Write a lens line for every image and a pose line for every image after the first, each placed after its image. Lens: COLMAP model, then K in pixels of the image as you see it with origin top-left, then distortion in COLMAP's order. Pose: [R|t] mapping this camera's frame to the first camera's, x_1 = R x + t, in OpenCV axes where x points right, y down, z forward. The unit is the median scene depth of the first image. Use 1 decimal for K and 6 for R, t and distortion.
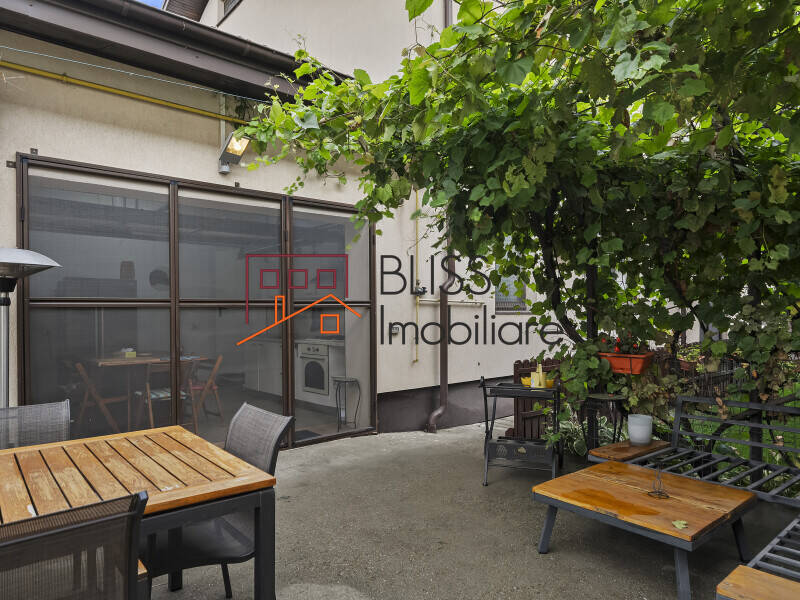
lens RADIAL K [[522.8, 0, 400.0], [0, 522.8, 300.0], [0, 0, 1]] dist [-0.002038, 0.000086]
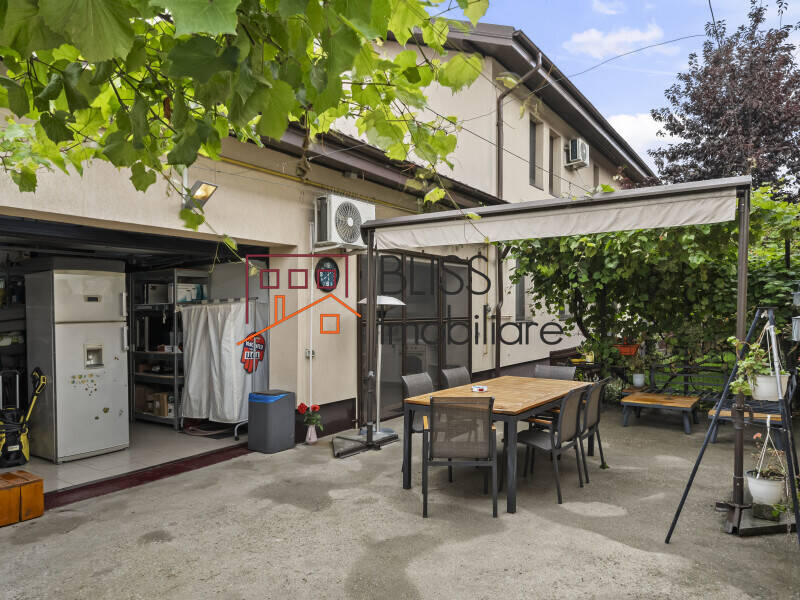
lens RADIAL K [[522.8, 0, 400.0], [0, 522.8, 300.0], [0, 0, 1]] dist [-0.002038, 0.000086]
pose [[0.965901, 0.005804, 0.258848, -0.850637], [-0.005338, 0.999983, -0.002503, -0.055079], [-0.258858, 0.001036, 0.965915, -0.656750]]
